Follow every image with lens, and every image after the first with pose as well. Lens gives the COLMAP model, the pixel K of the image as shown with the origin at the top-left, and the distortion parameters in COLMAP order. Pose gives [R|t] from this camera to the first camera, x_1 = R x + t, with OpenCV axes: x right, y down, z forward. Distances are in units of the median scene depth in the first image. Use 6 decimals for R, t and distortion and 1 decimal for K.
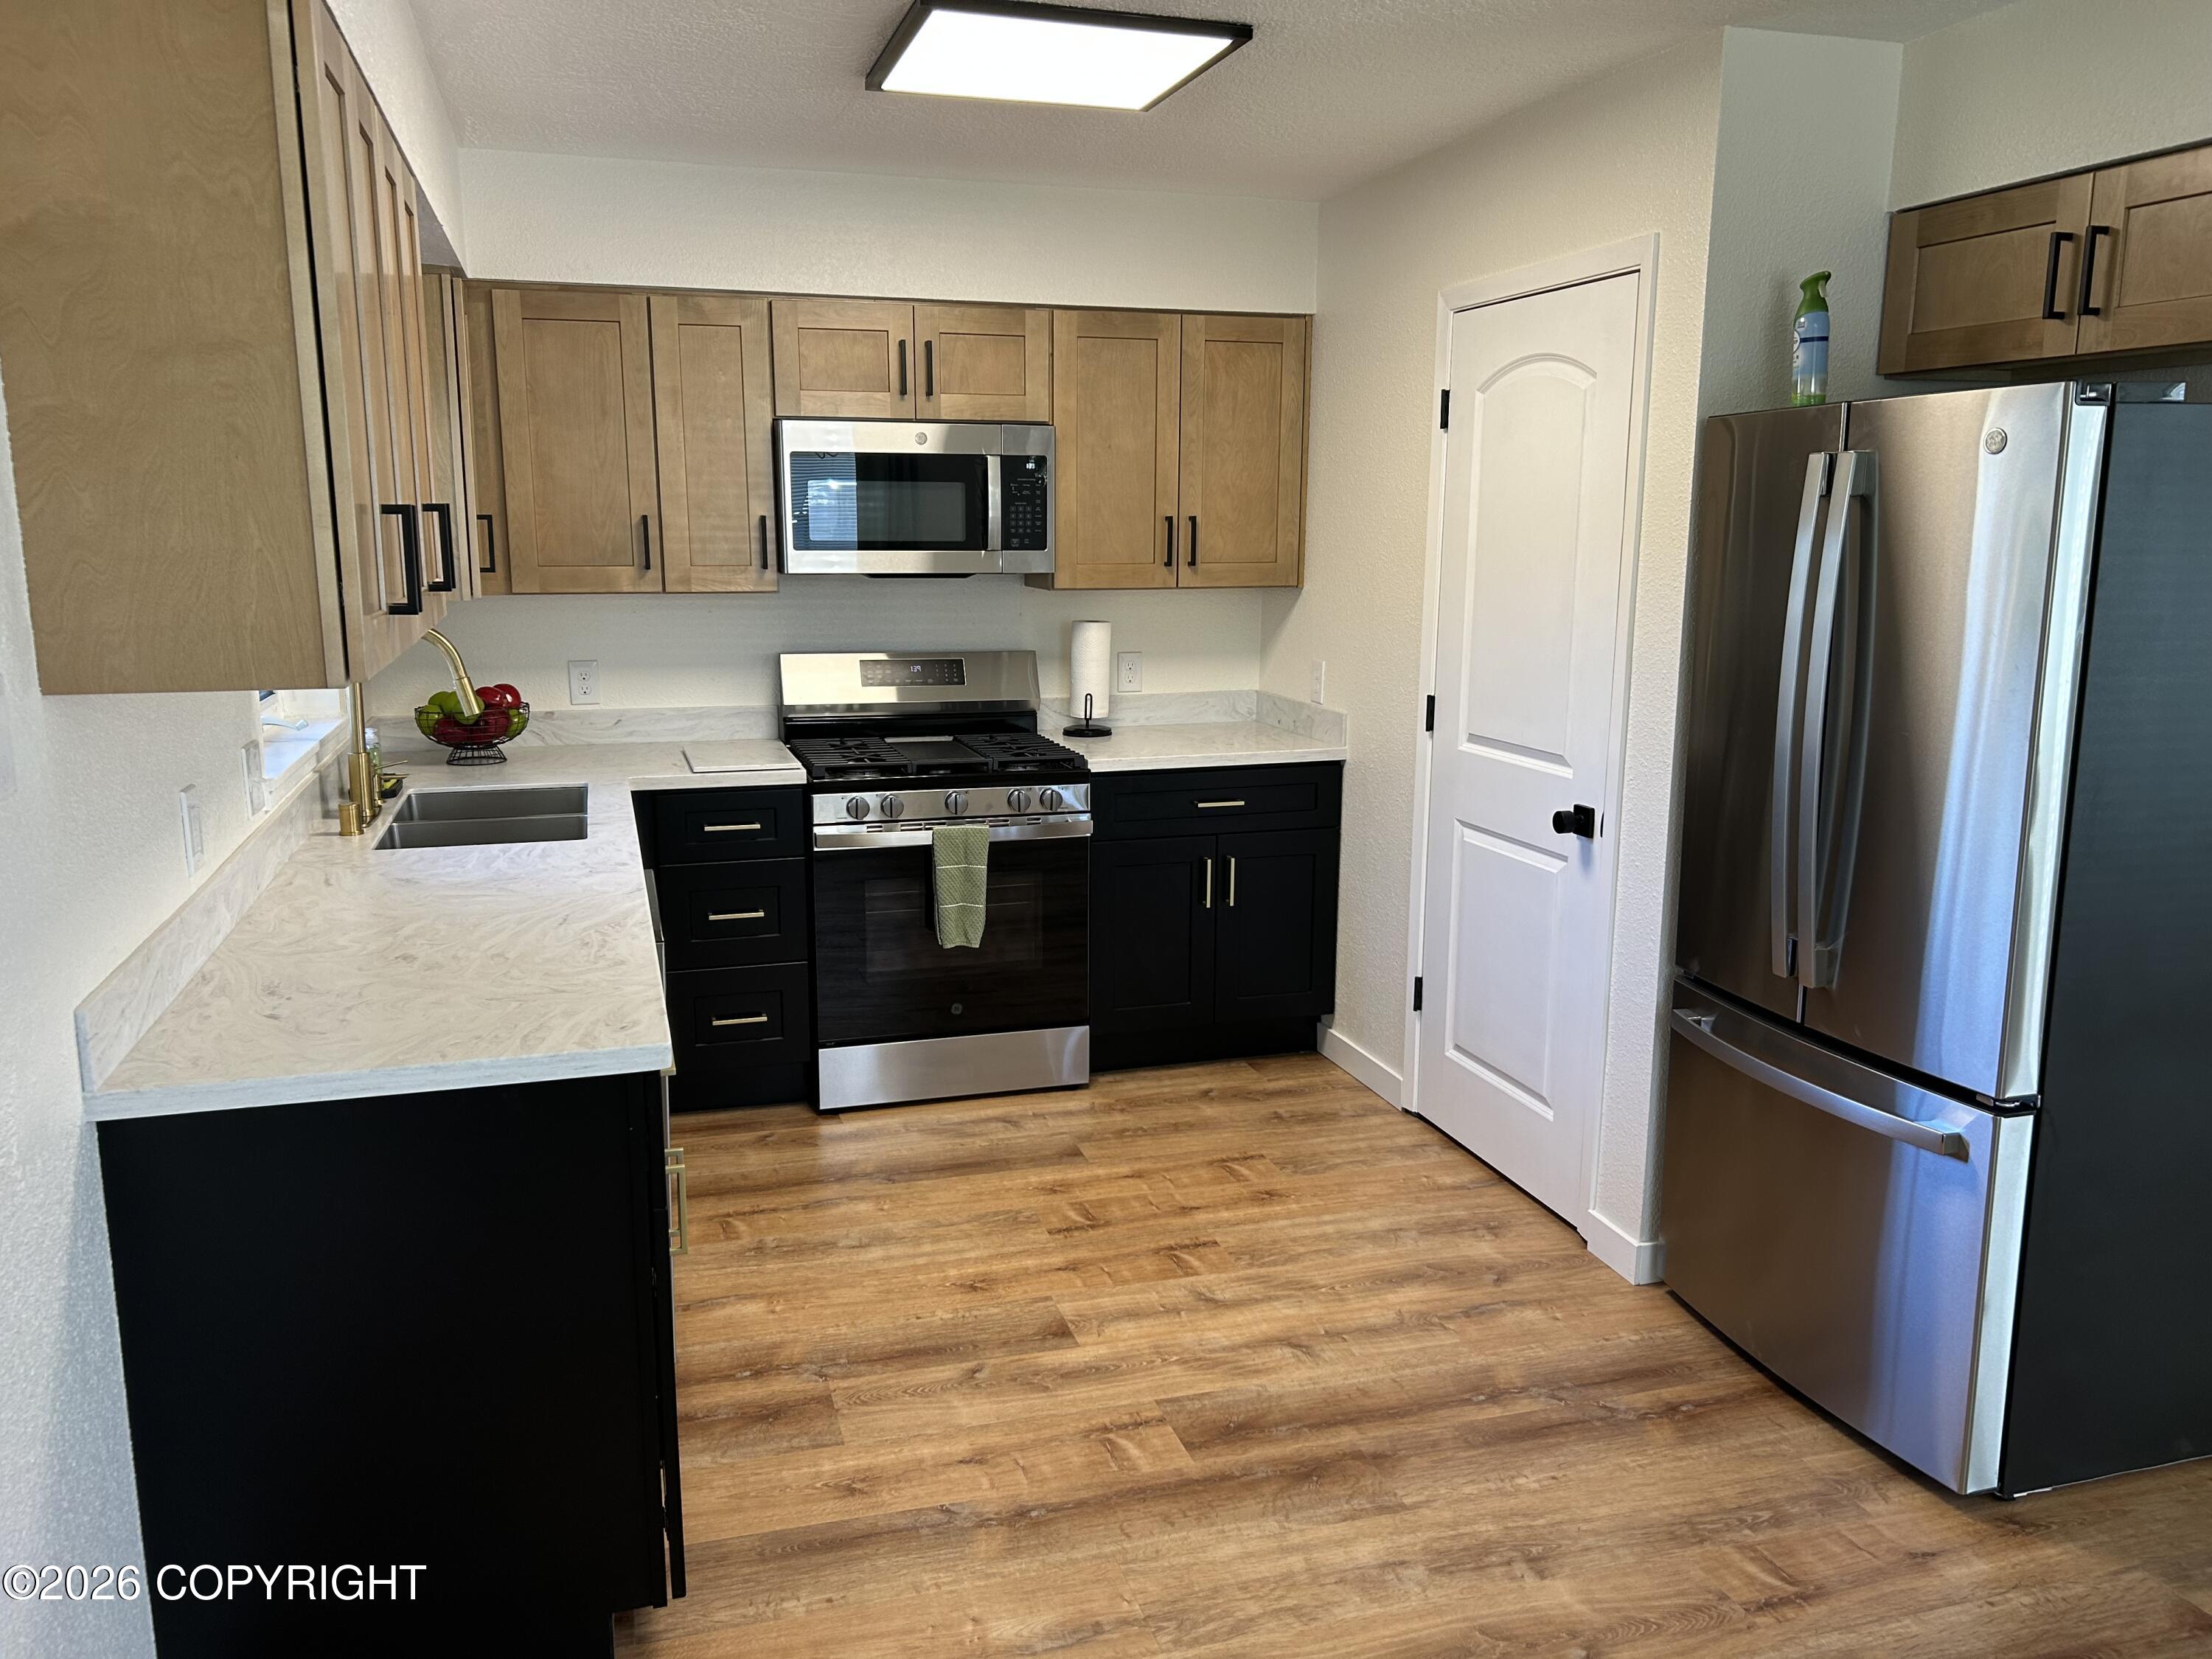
lens RADIAL K [[1666.4, 0, 1105.6], [0, 1666.4, 823.7], [0, 0, 1]] dist [0.053616, -0.047997]
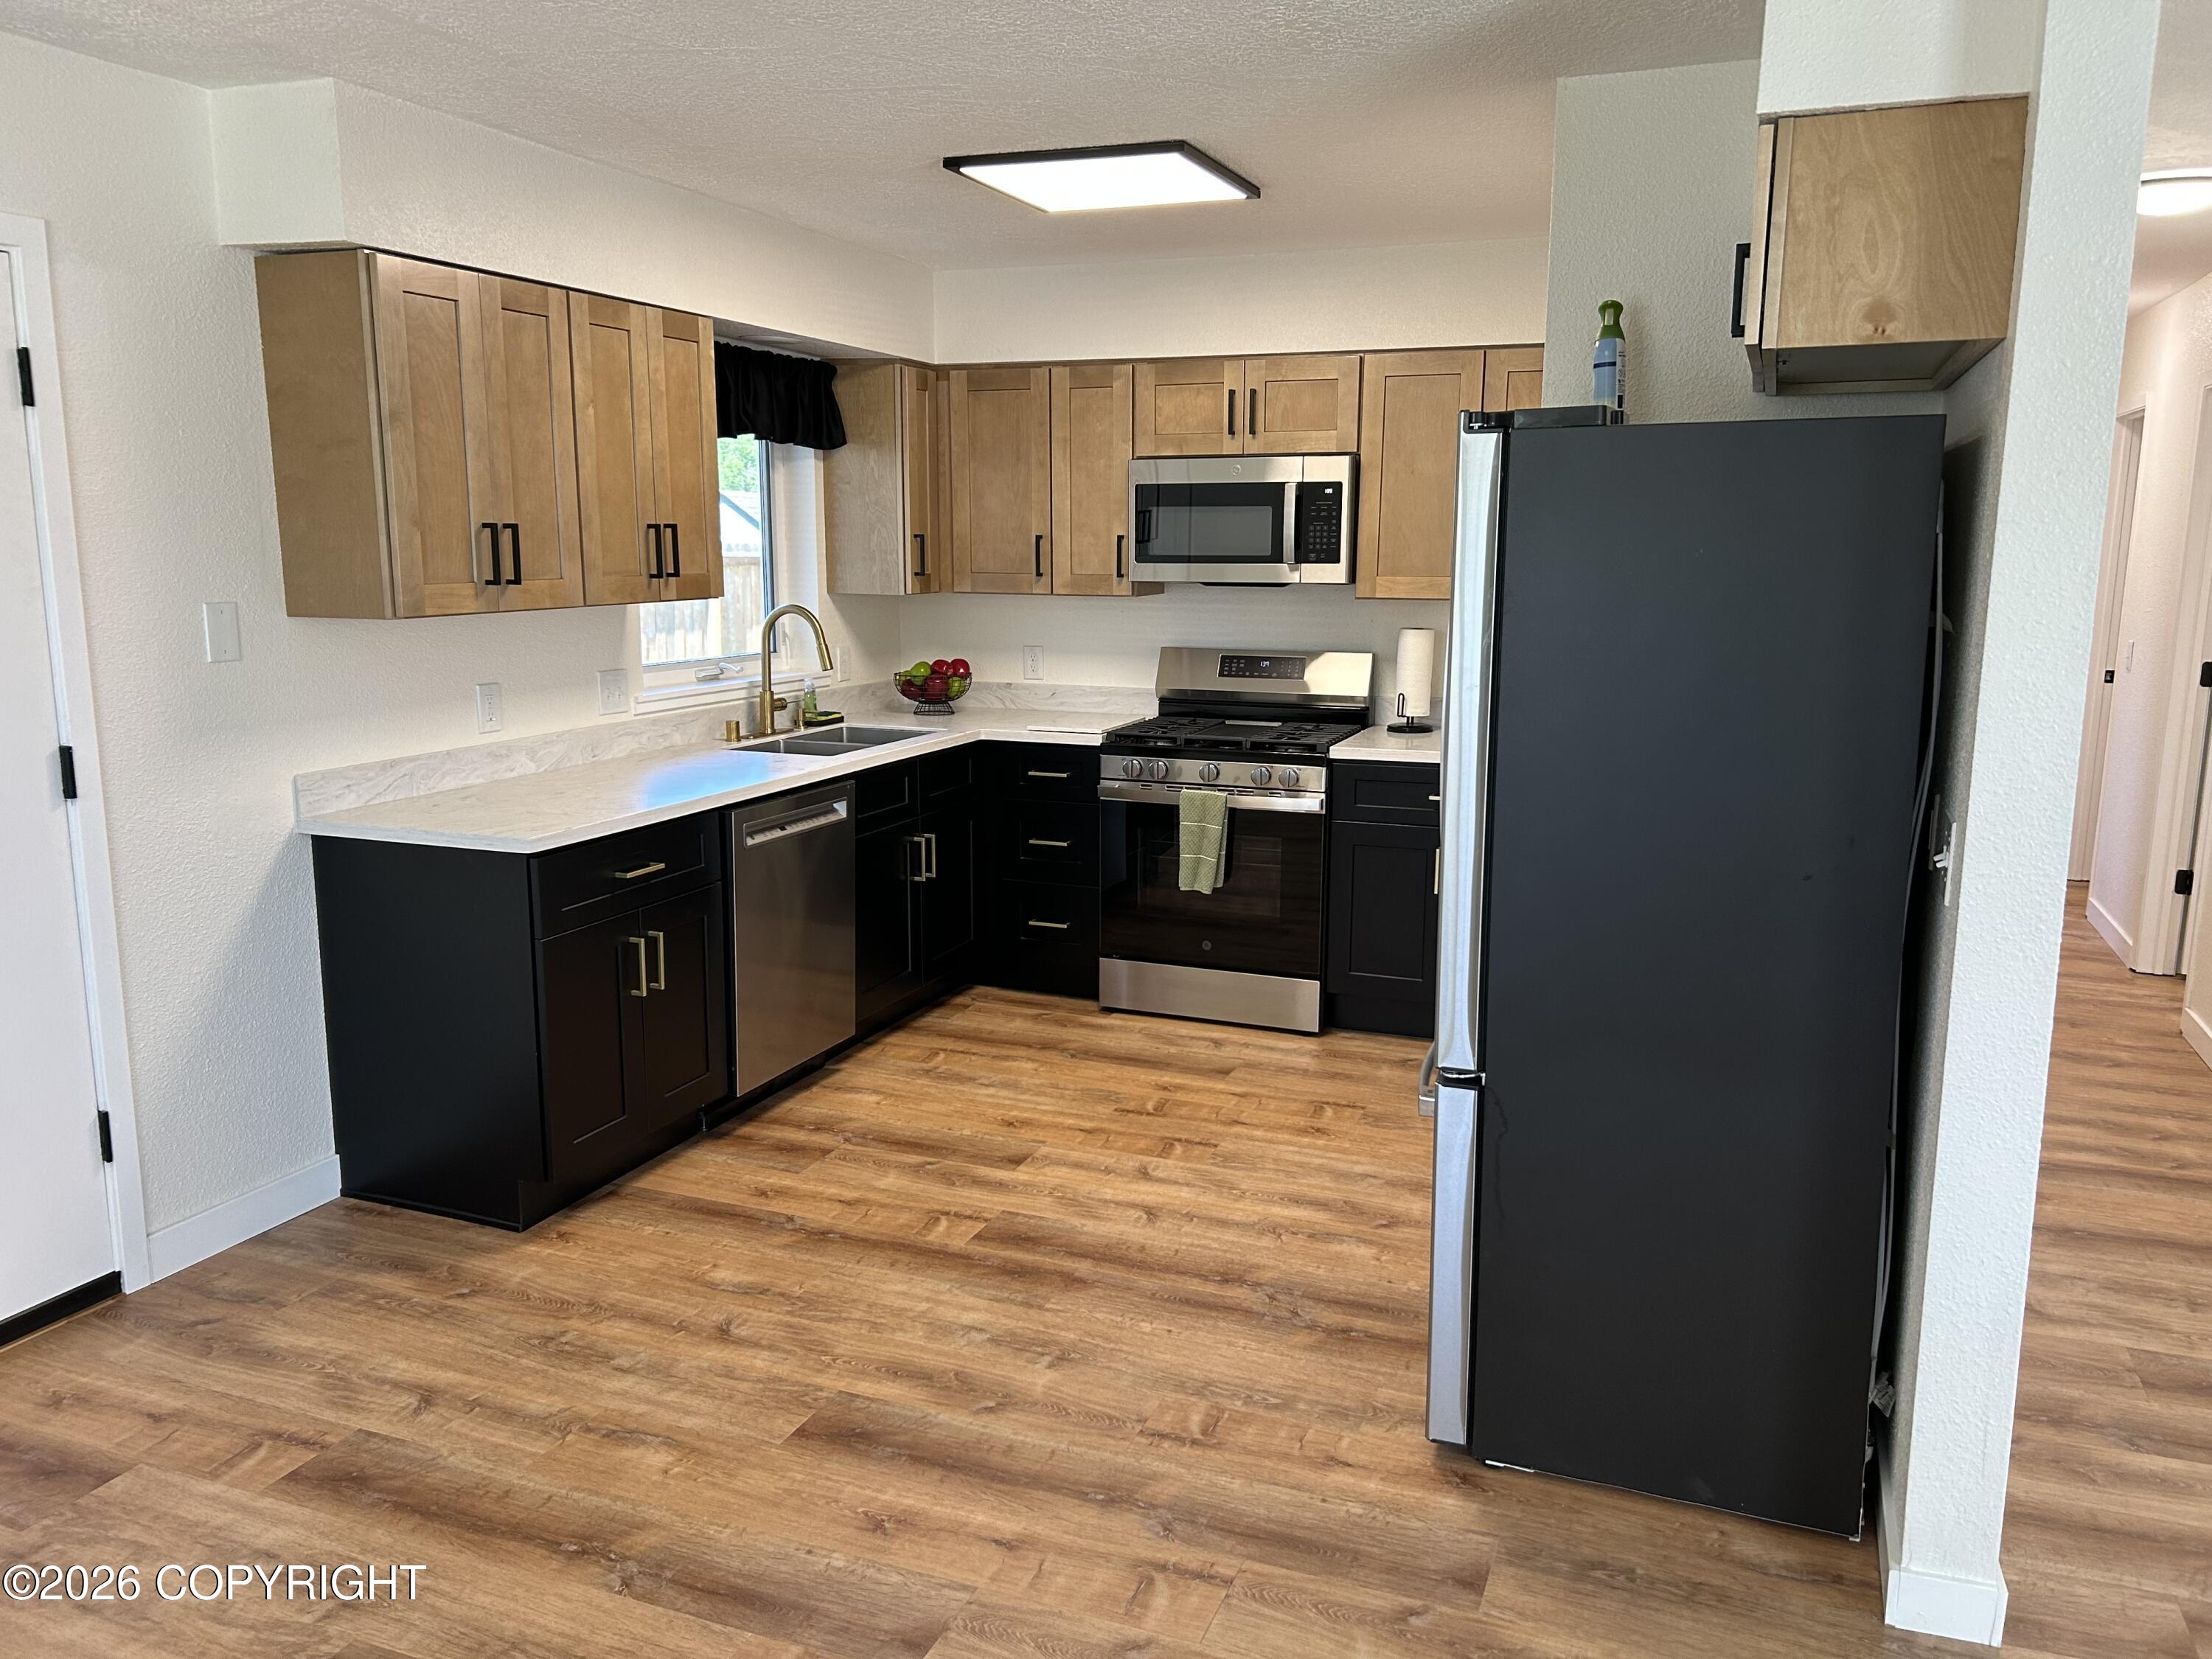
lens RADIAL K [[1666.4, 0, 1116.3], [0, 1666.4, 830.7], [0, 0, 1]] dist [0.053616, -0.047997]
pose [[0.782390, 0.107193, -0.613494, 0.709991], [-0.114318, 0.993057, 0.027722, 0.004391], [0.612206, 0.048444, 0.789213, 0.012960]]
